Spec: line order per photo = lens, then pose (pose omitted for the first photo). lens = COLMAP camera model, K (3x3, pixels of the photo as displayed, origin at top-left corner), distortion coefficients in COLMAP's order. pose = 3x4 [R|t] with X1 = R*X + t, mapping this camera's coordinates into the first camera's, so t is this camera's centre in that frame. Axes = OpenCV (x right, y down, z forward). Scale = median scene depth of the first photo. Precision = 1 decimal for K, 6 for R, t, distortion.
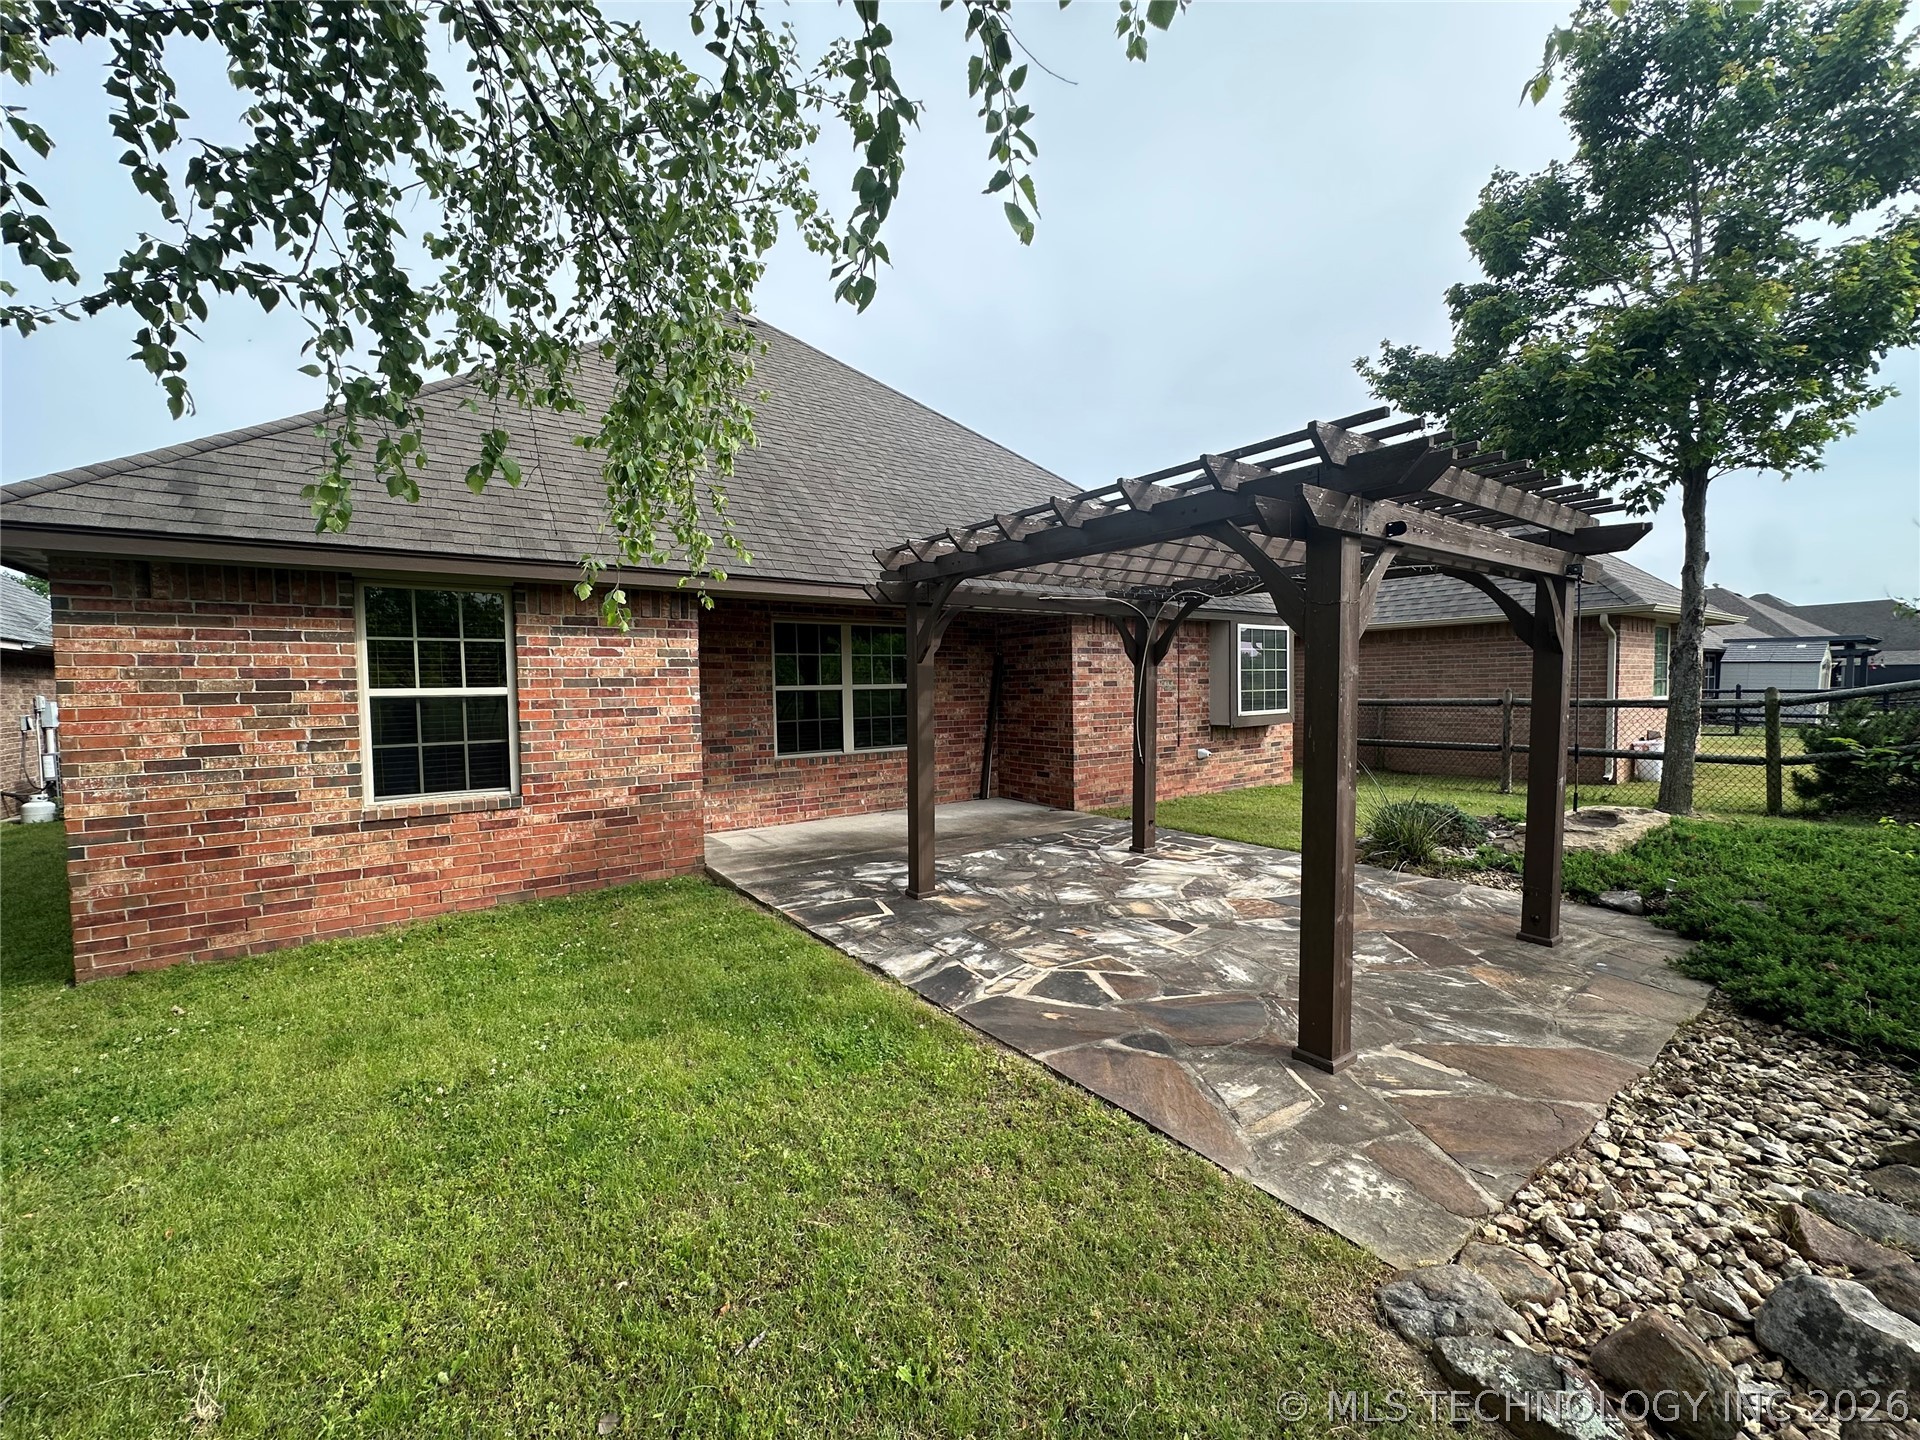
lens RADIAL K [[759.3, 0, 964.4], [0, 759.3, 713.8], [0, 0, 1]] dist [0.002127, 0.000213]
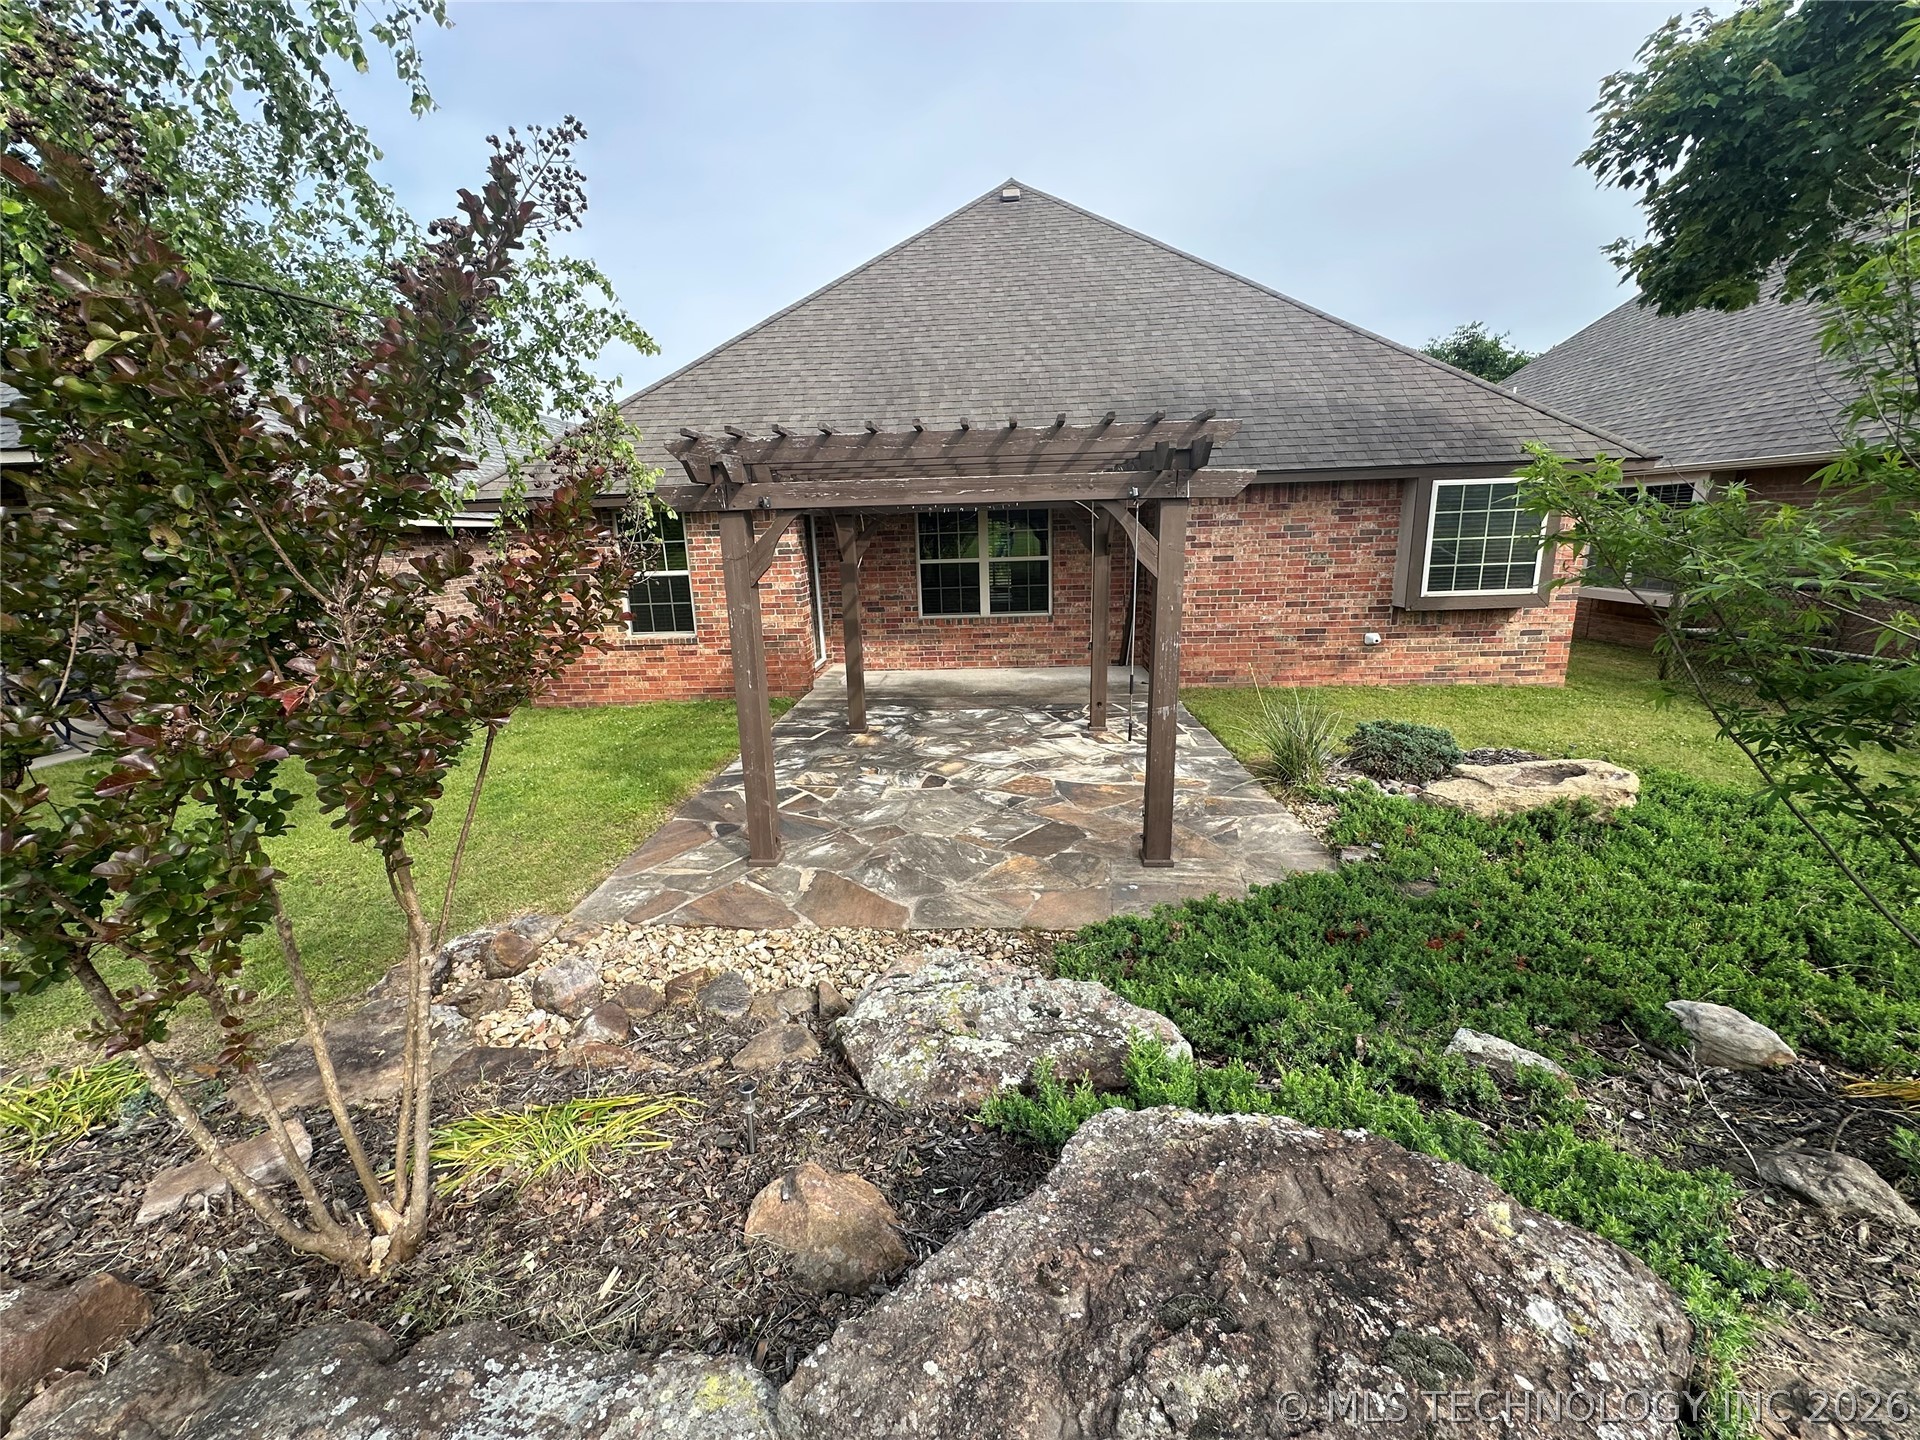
lens RADIAL K [[759.3, 0, 972.0], [0, 759.3, 723.5], [0, 0, 1]] dist [0.002127, 0.000213]
pose [[0.777961, 0.147016, -0.610871, 0.972257], [-0.004252, 0.973449, 0.228862, -0.095364], [0.628298, -0.175449, 0.757931, 0.086314]]
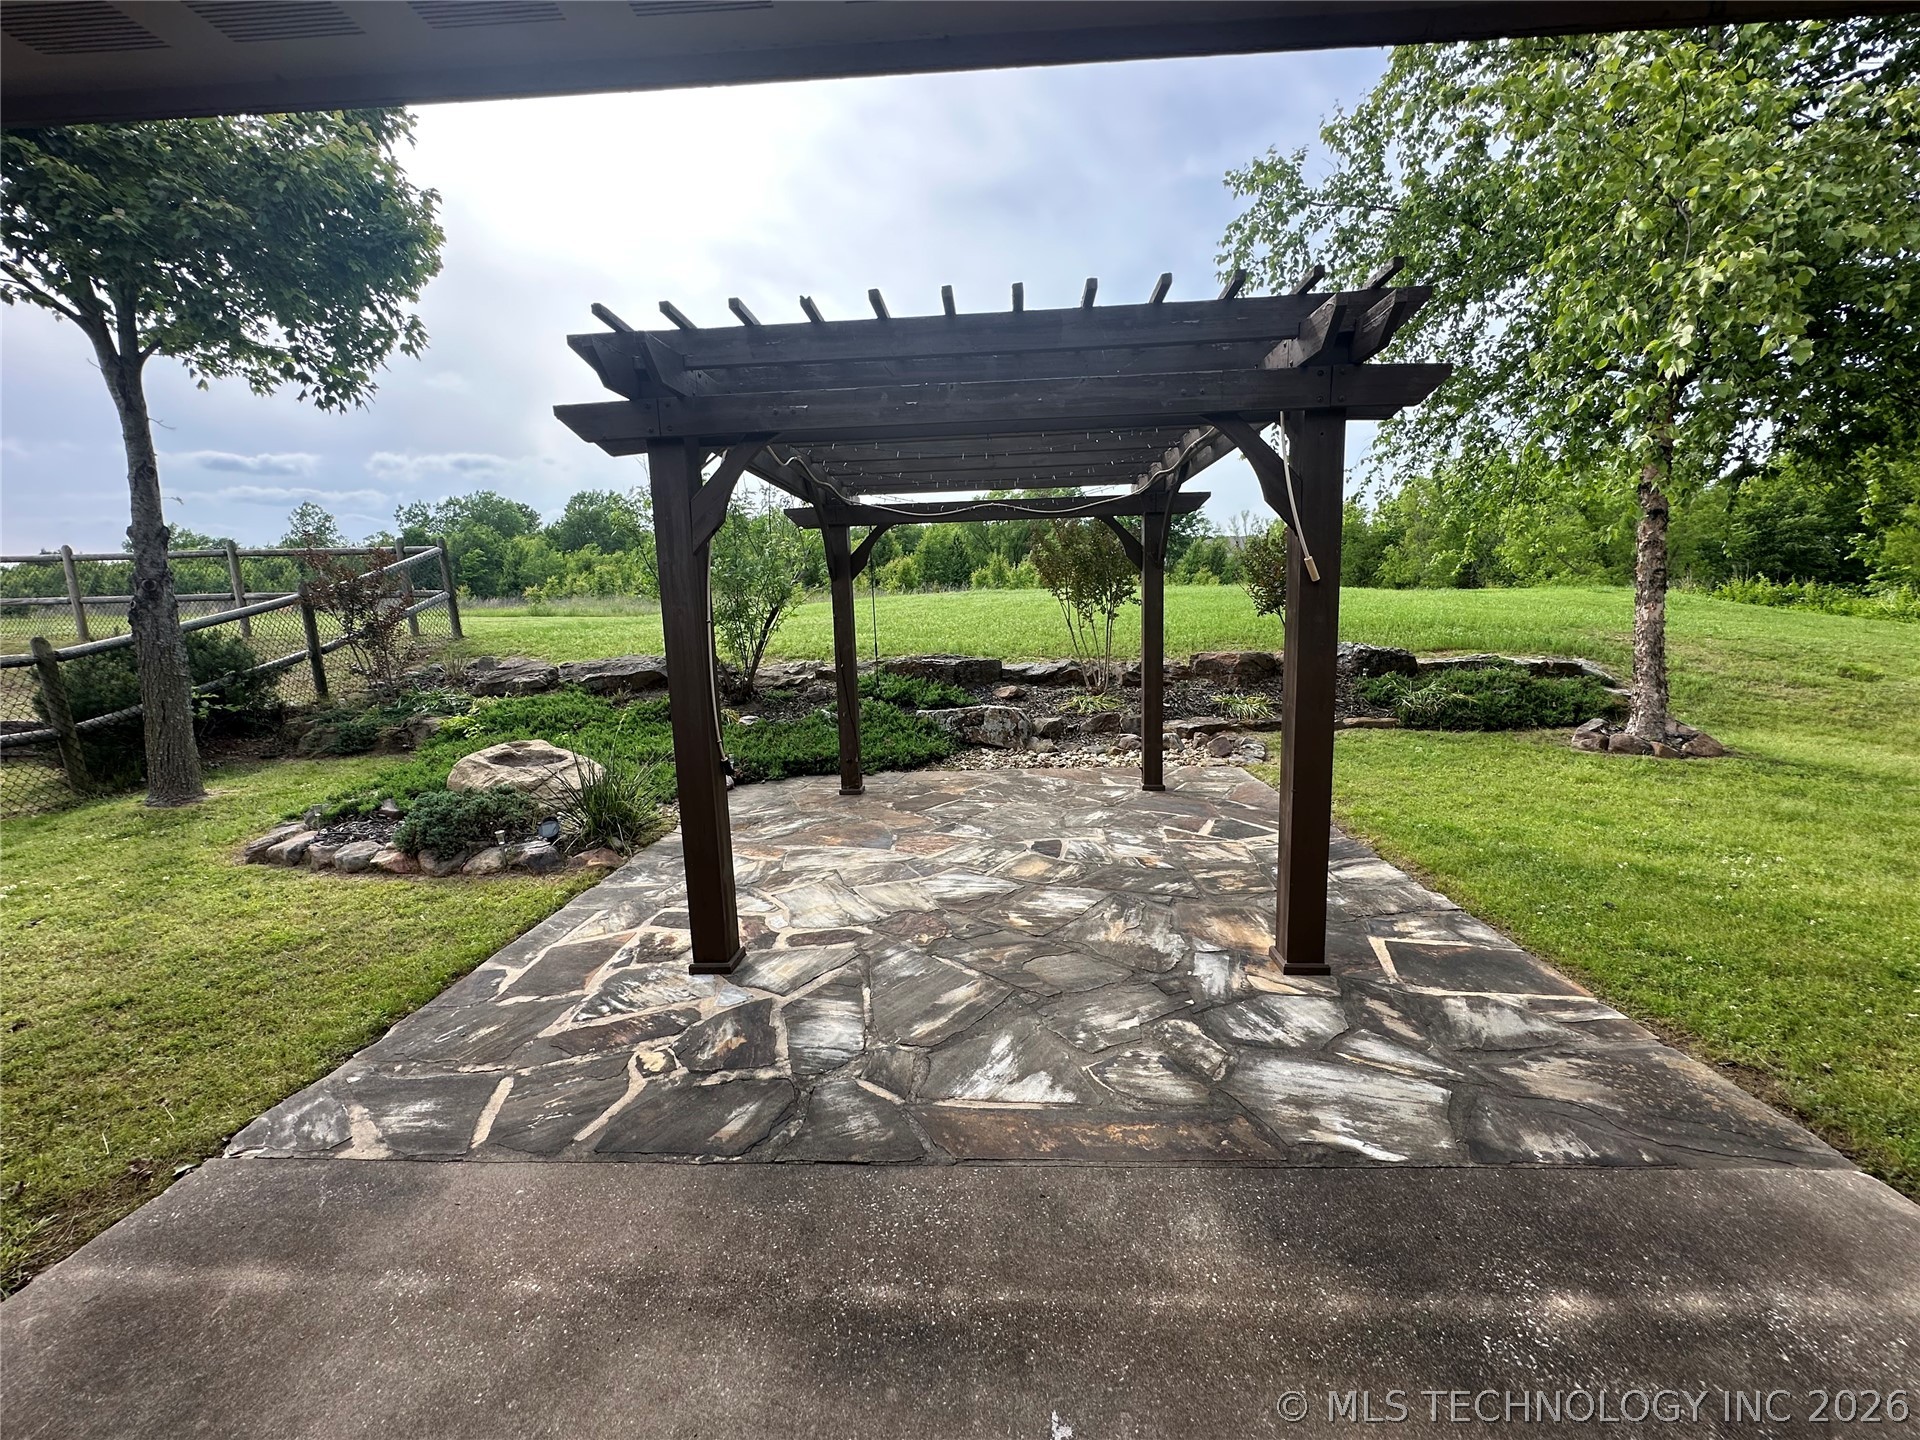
lens RADIAL K [[759.3, 0, 965.3], [0, 759.3, 716.8], [0, 0, 1]] dist [0.002127, 0.000213]
pose [[-0.776557, -0.062953, 0.626895, -0.207628], [0.058879, 0.983390, 0.171688, -0.048367], [-0.627290, 0.170237, -0.759951, 1.580304]]
